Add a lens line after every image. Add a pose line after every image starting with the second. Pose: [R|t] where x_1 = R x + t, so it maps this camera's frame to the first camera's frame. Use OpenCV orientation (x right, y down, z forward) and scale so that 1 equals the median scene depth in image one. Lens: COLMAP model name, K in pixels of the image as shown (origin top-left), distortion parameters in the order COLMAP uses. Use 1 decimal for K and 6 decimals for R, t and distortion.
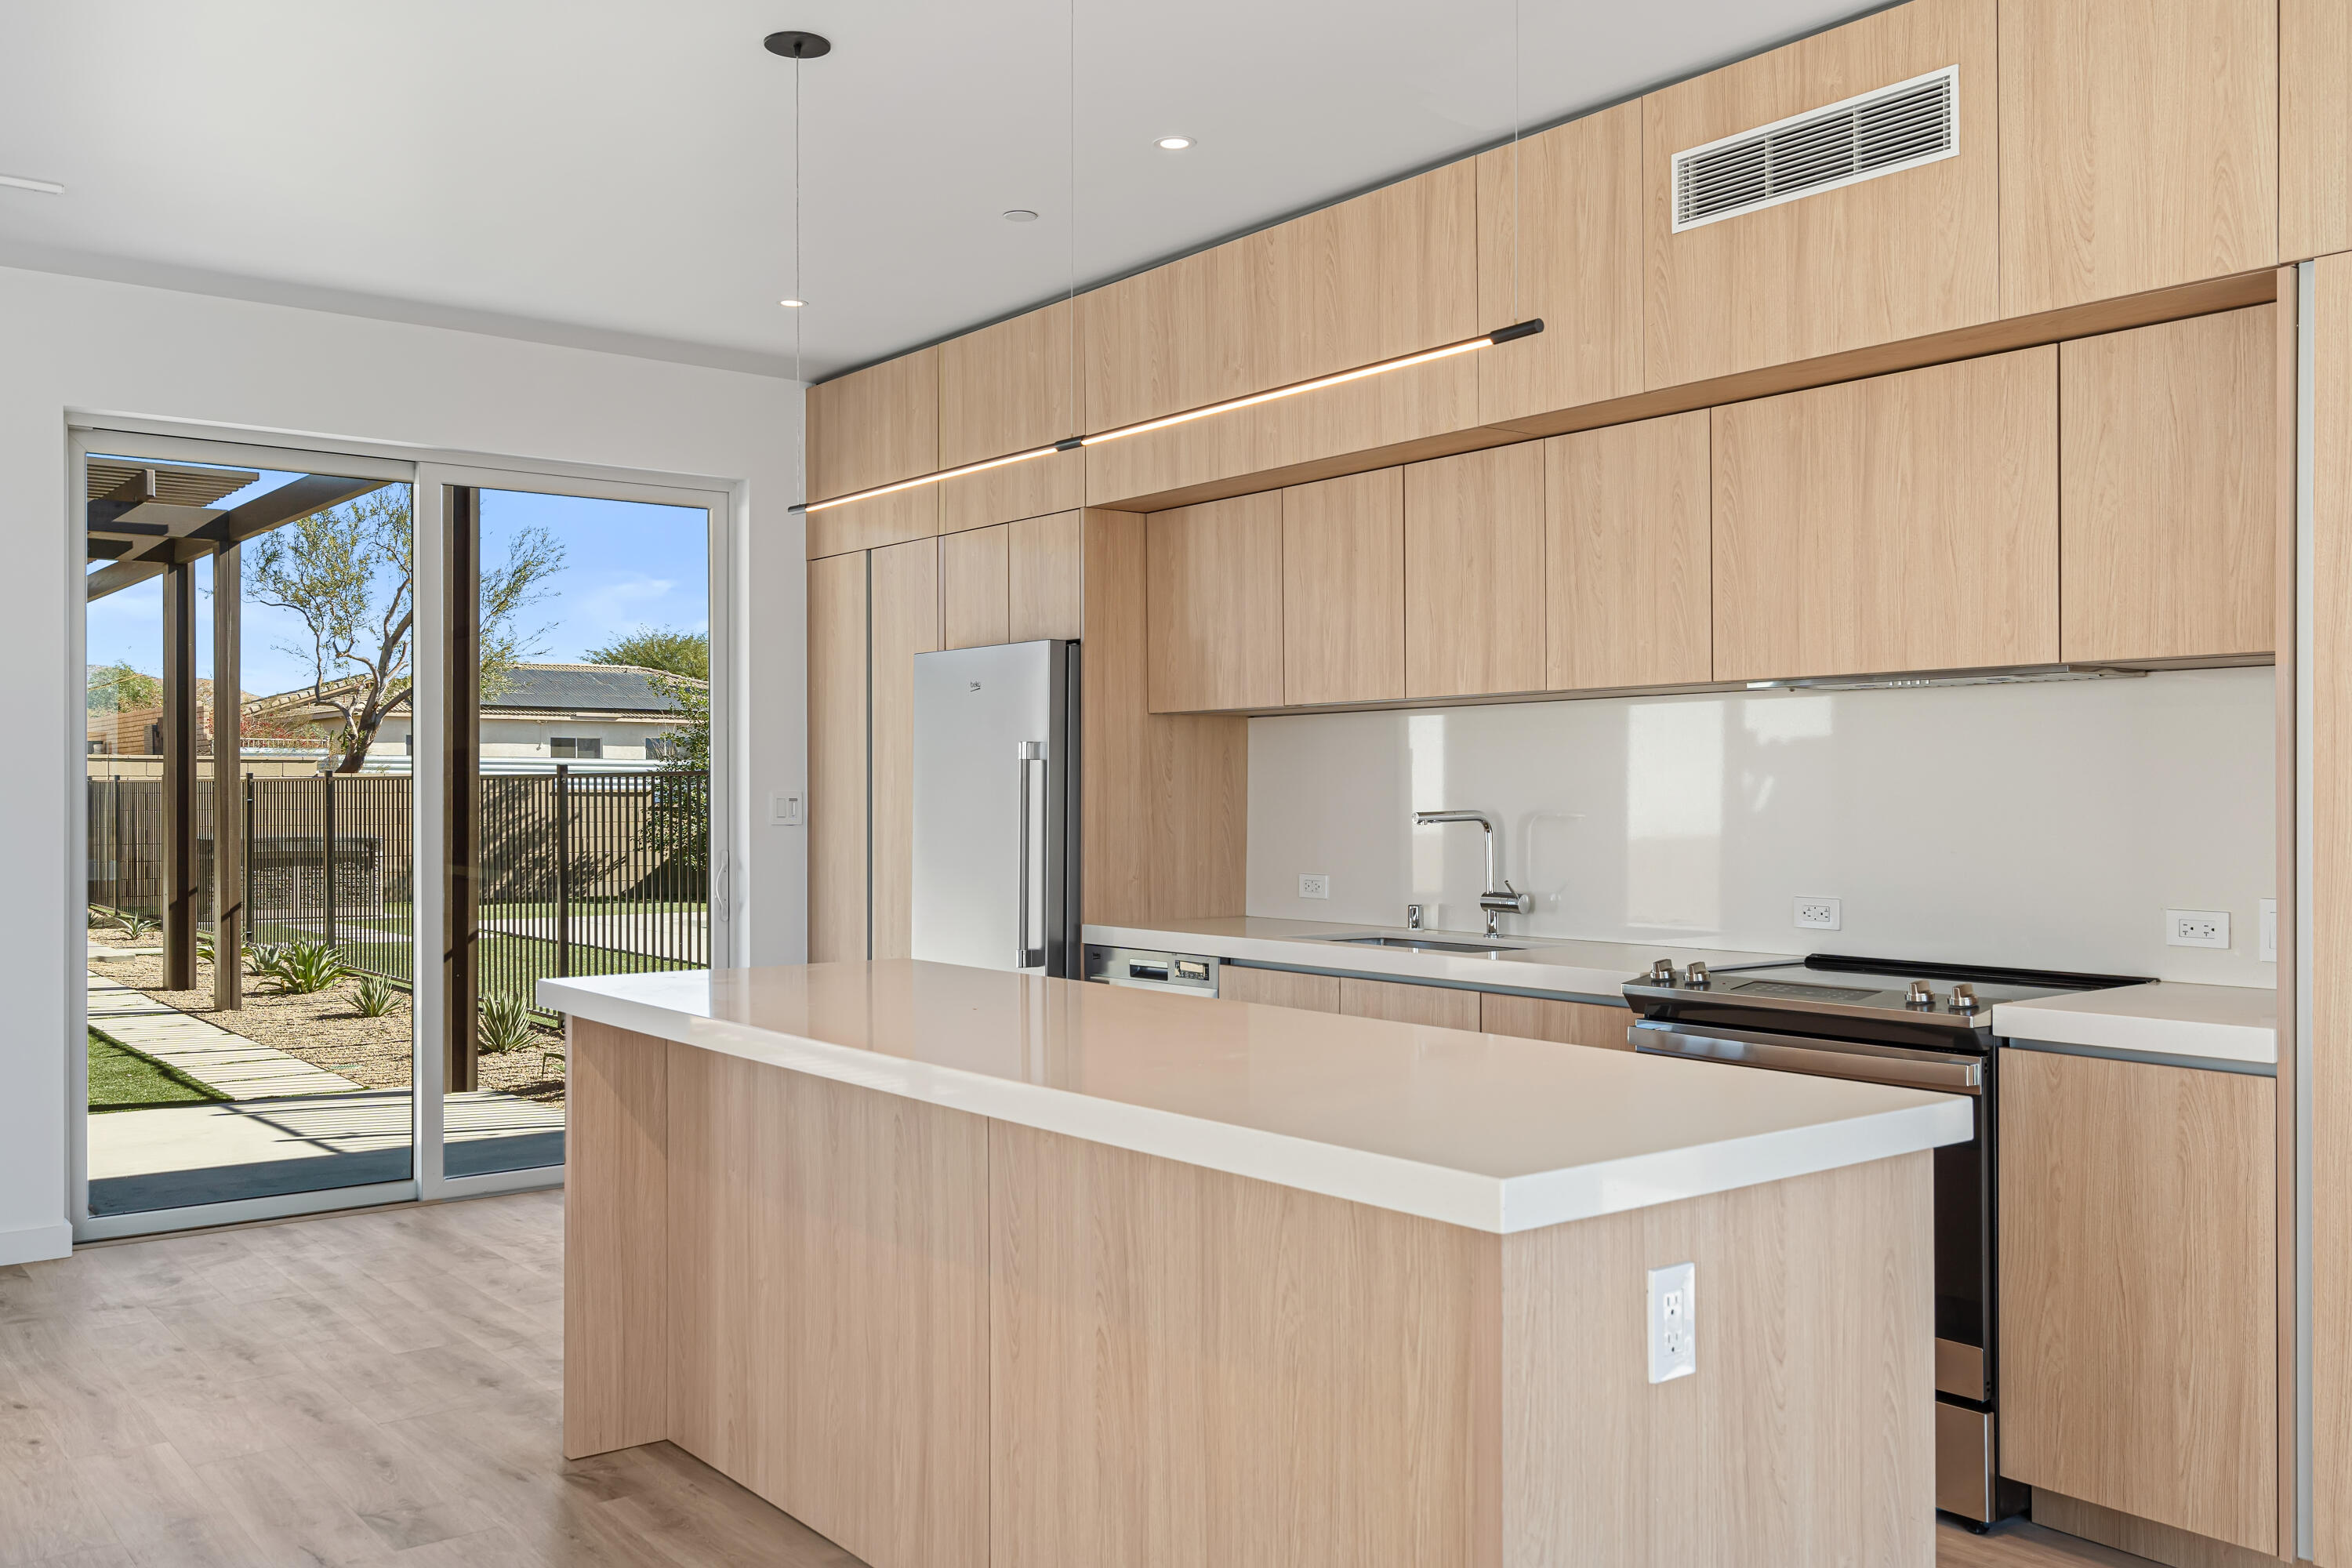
lens RADIAL K [[1988.5, 0, 1176.0], [0, 1988.5, 784.0], [0, 0, 1]] dist [0.026221, 0.002643]
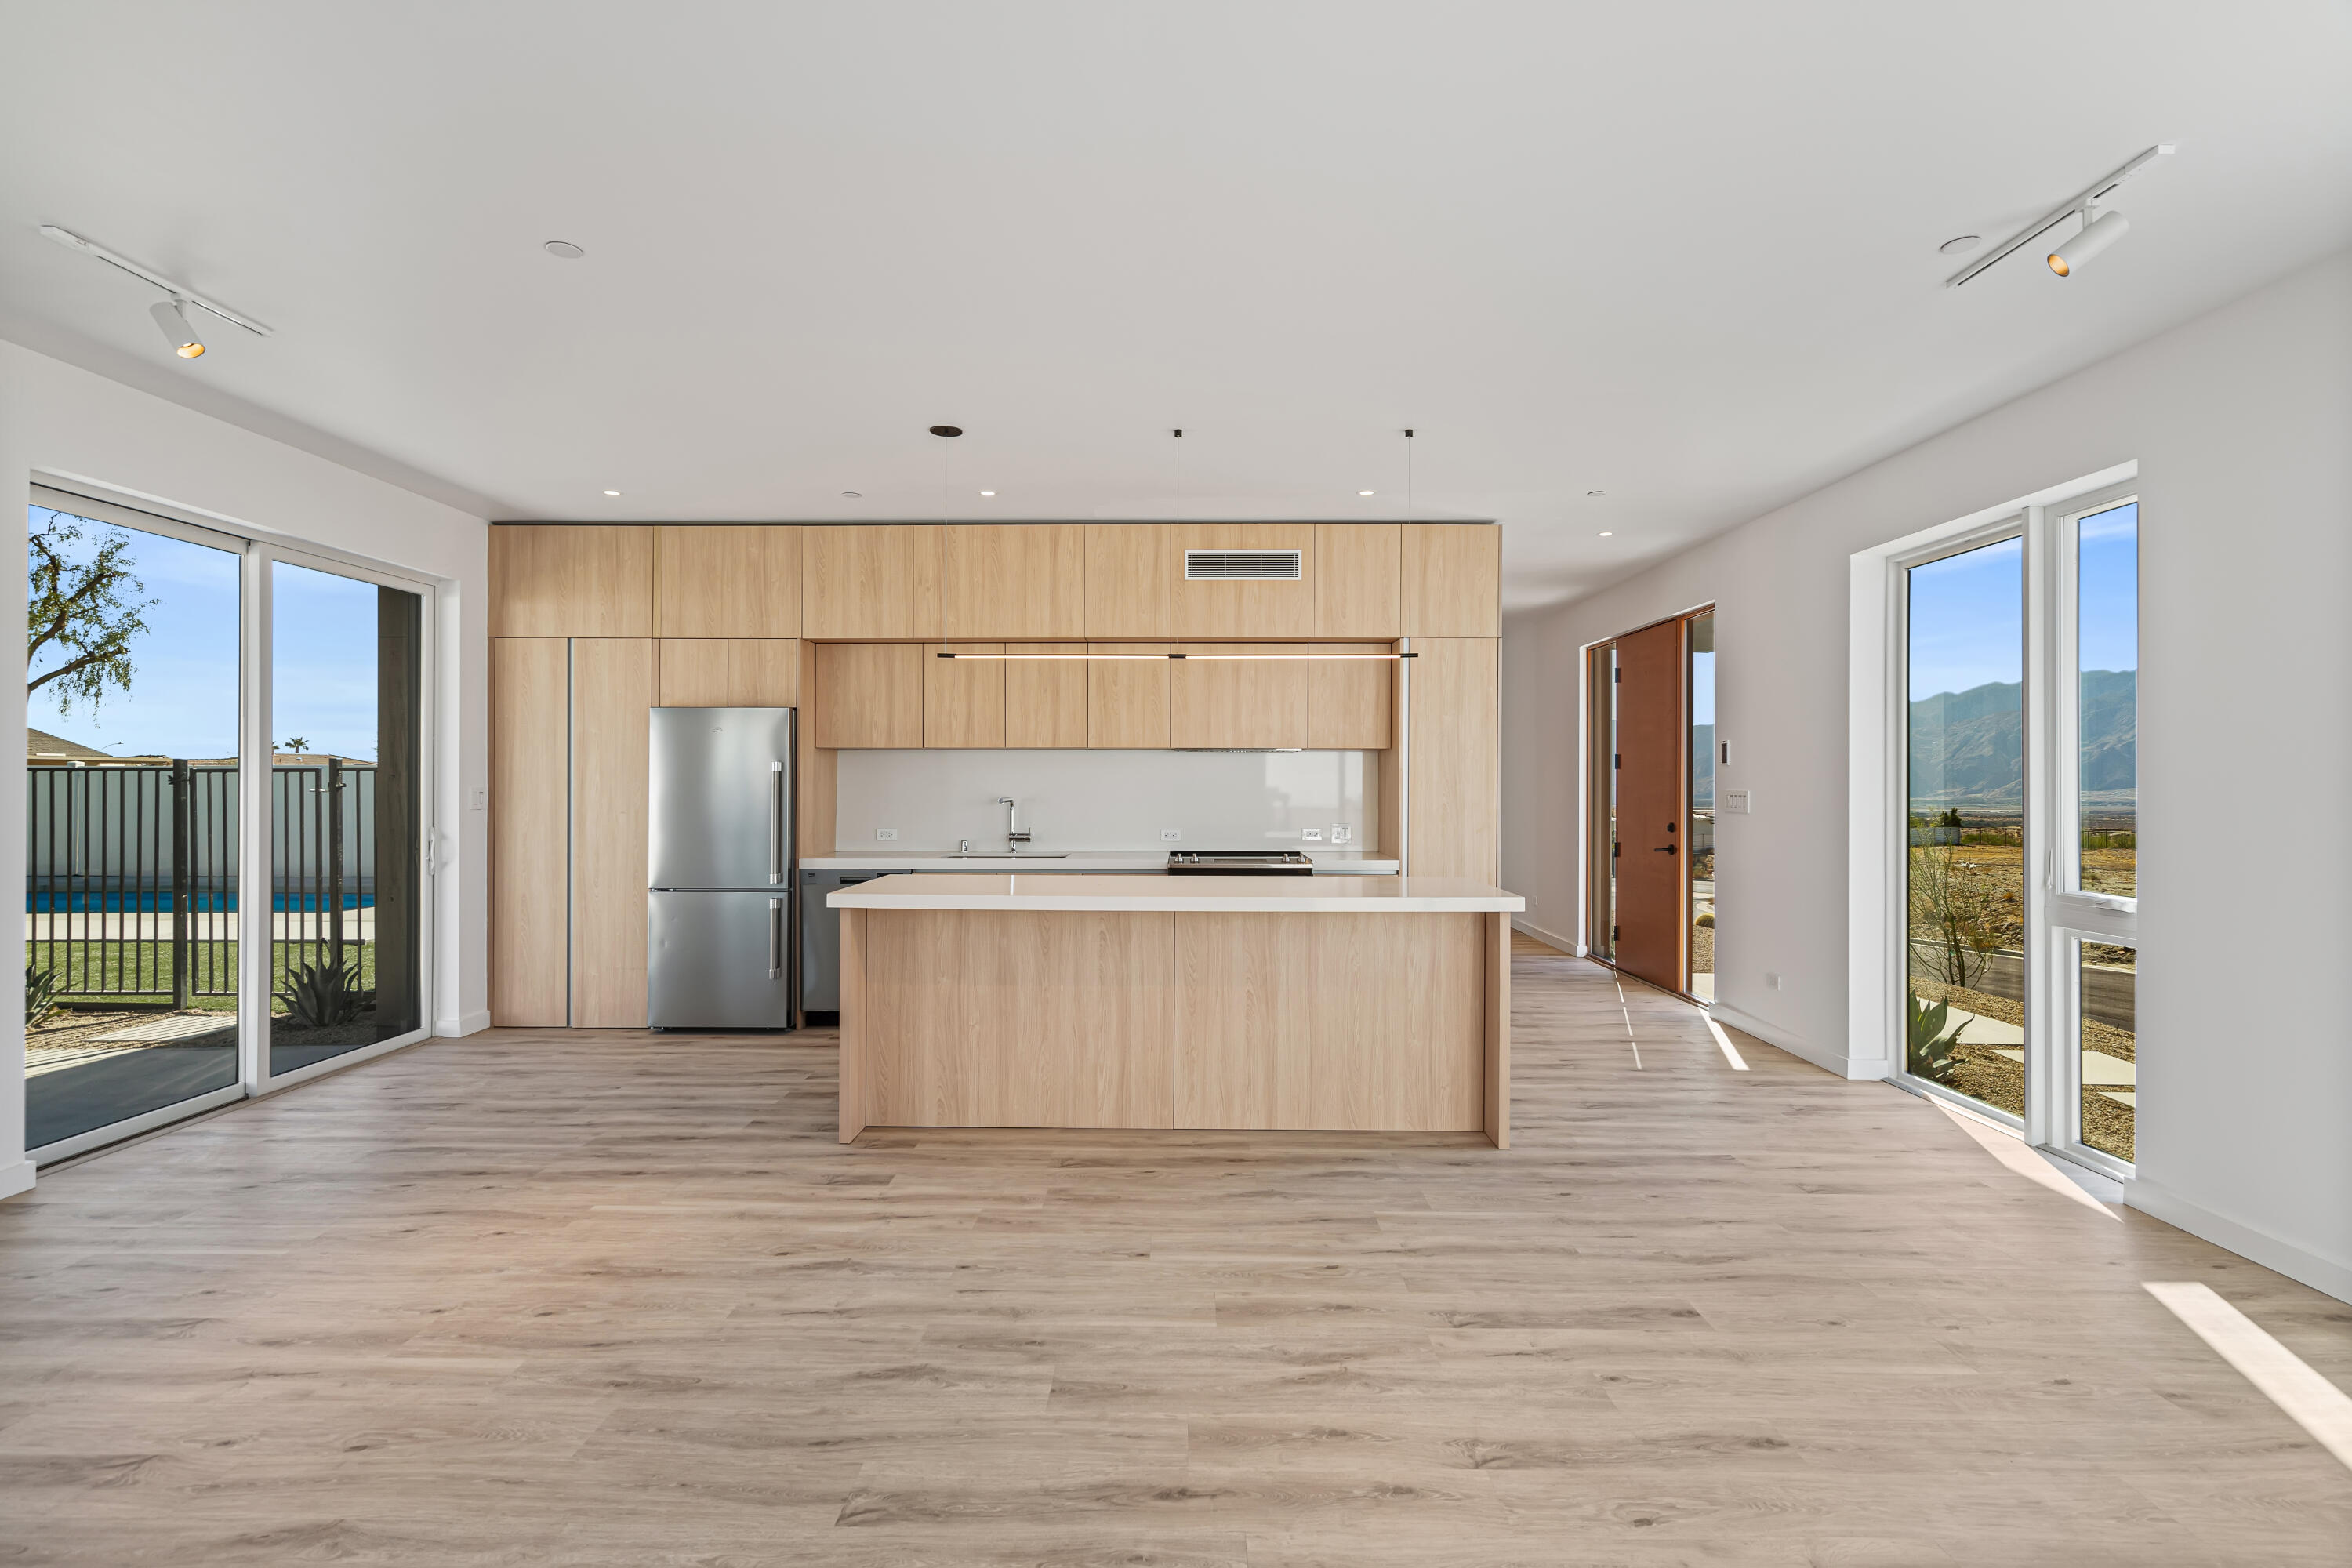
lens RADIAL K [[1076.5, 0, 1176.0], [0, 1076.5, 784.0], [0, 0, 1]] dist [-0.002151, 0.000434]
pose [[0.621882, -0.000311, 0.783111, -0.753817], [-0.006240, 0.999966, 0.005353, -0.010167], [-0.783086, -0.008215, 0.621859, 0.099787]]
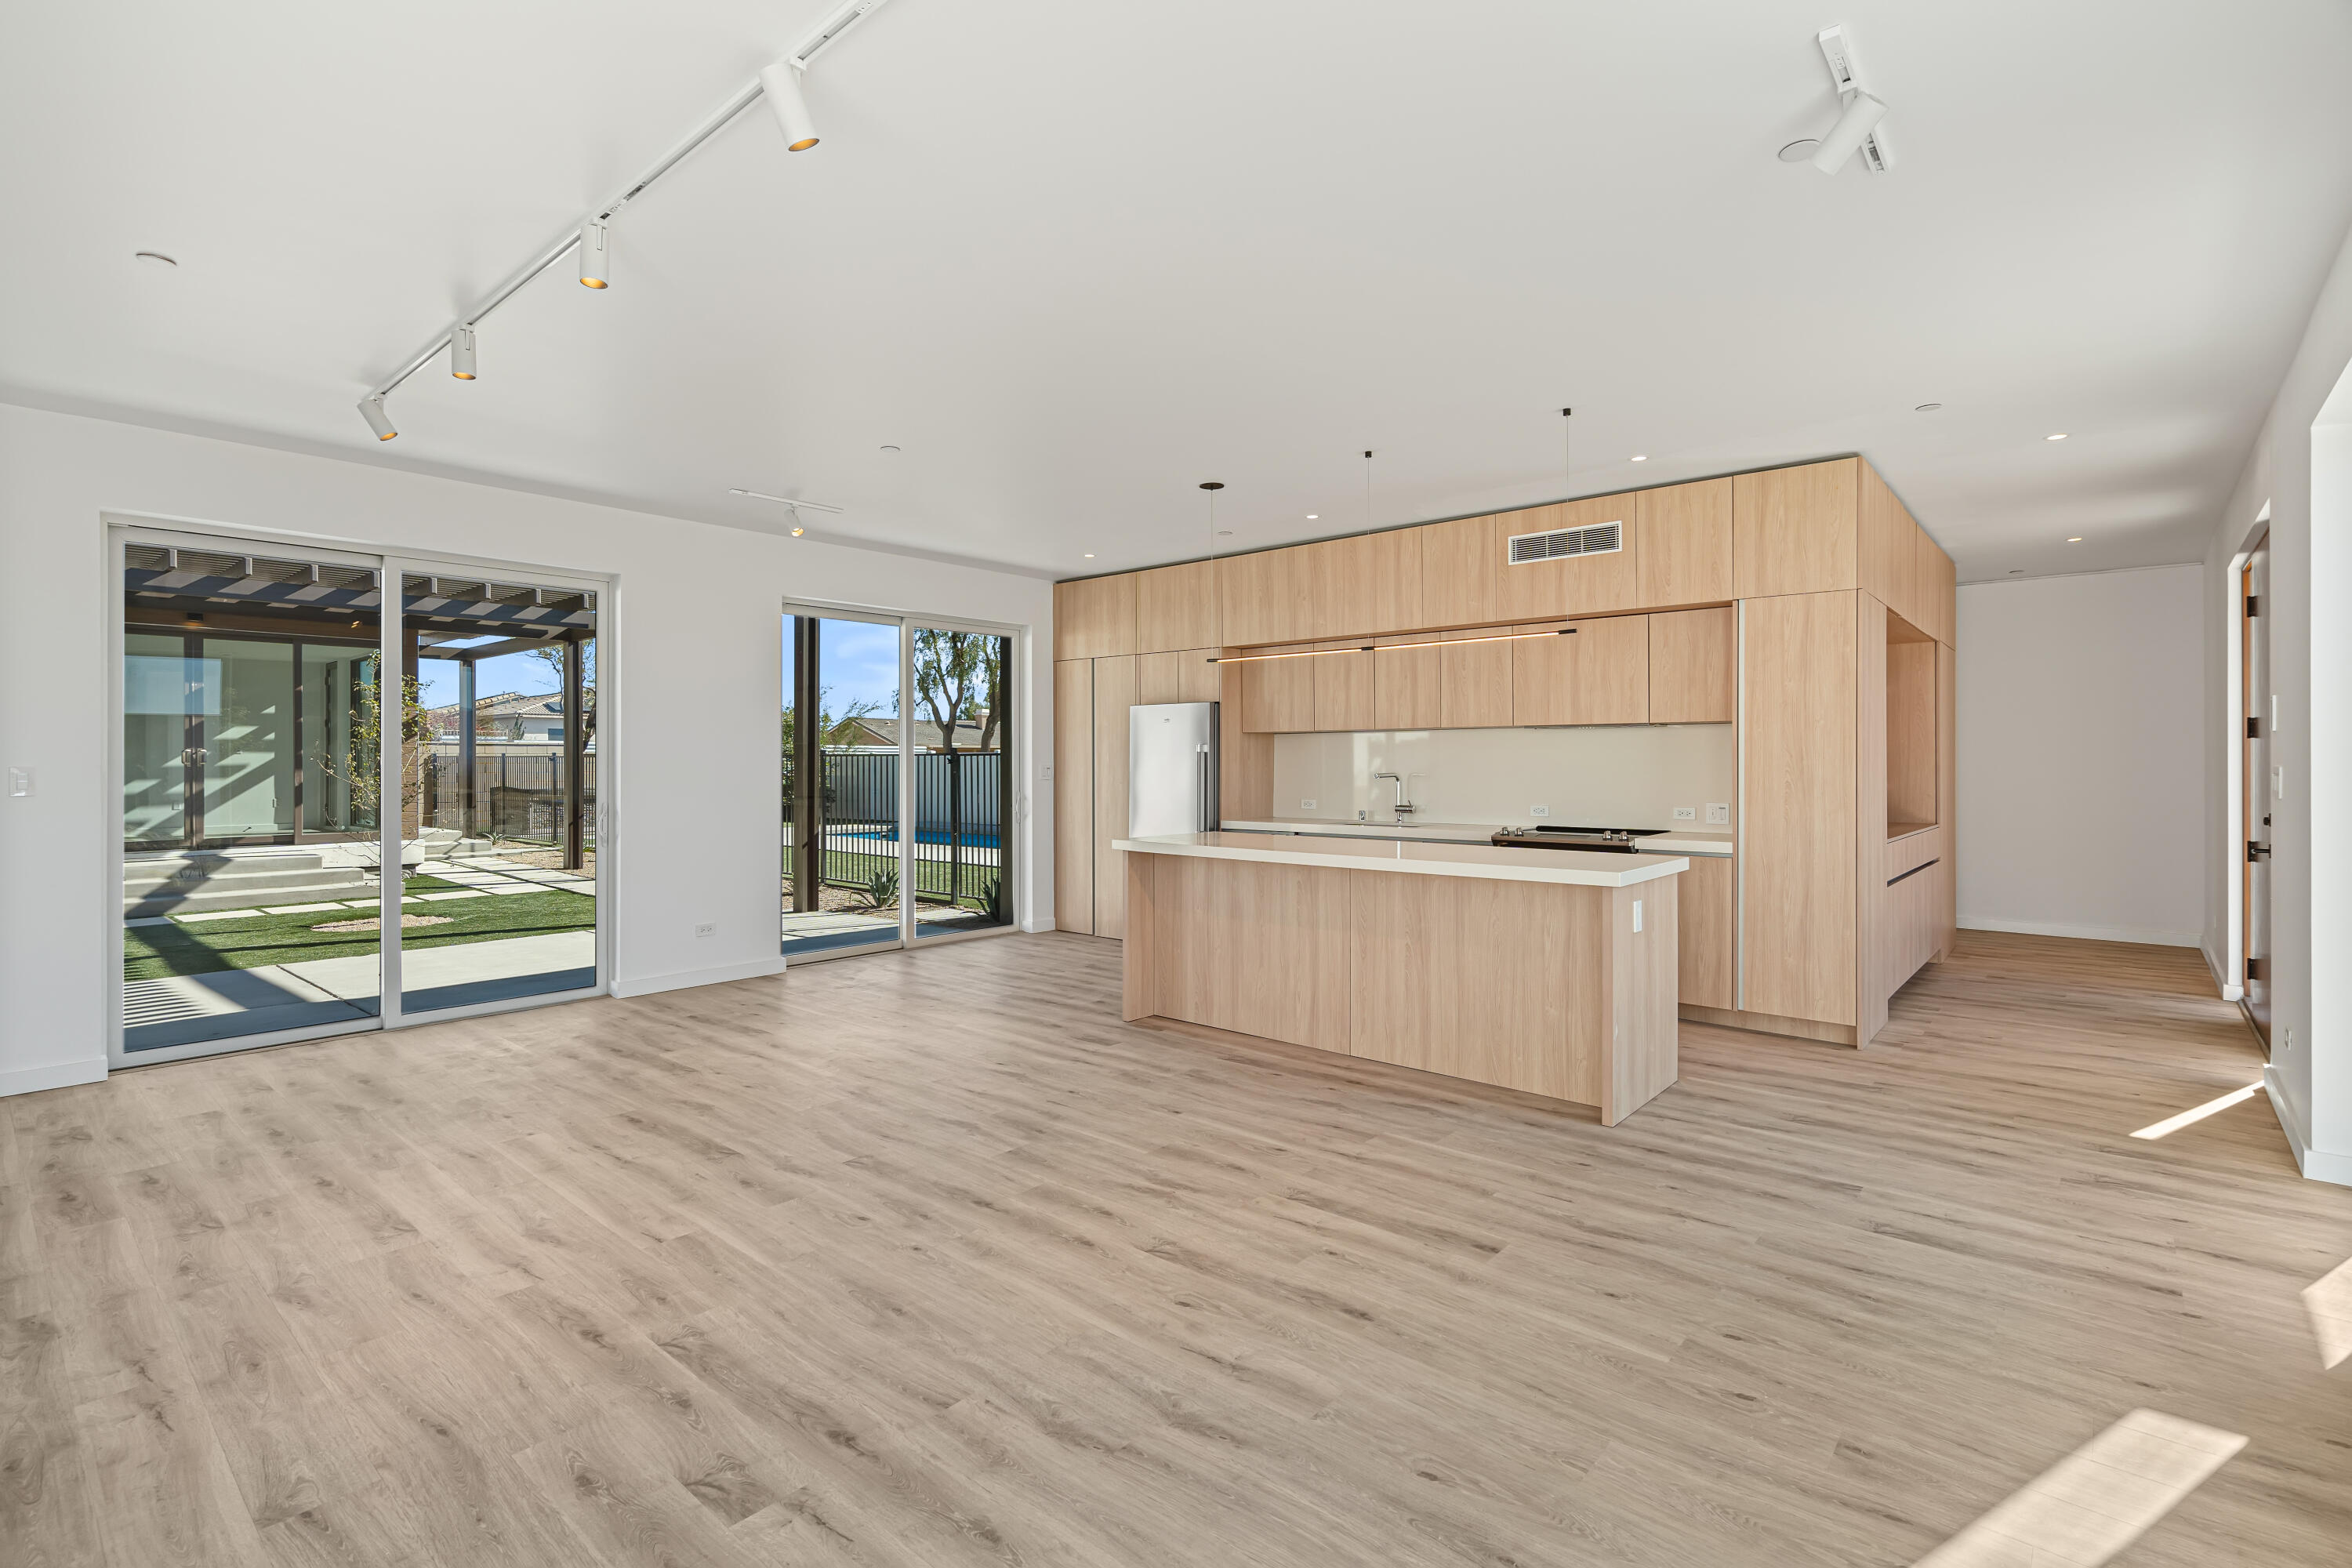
lens RADIAL K [[1092.3, 0, 1173.6], [0, 1092.3, 755.8], [0, 0, 1]] dist [-0.001488, 0.000044]
pose [[0.981951, -0.000120, 0.189137, -0.424999], [0.000354, 0.999999, -0.001201, -0.007583], [-0.189136, 0.001246, 0.981950, -0.345894]]
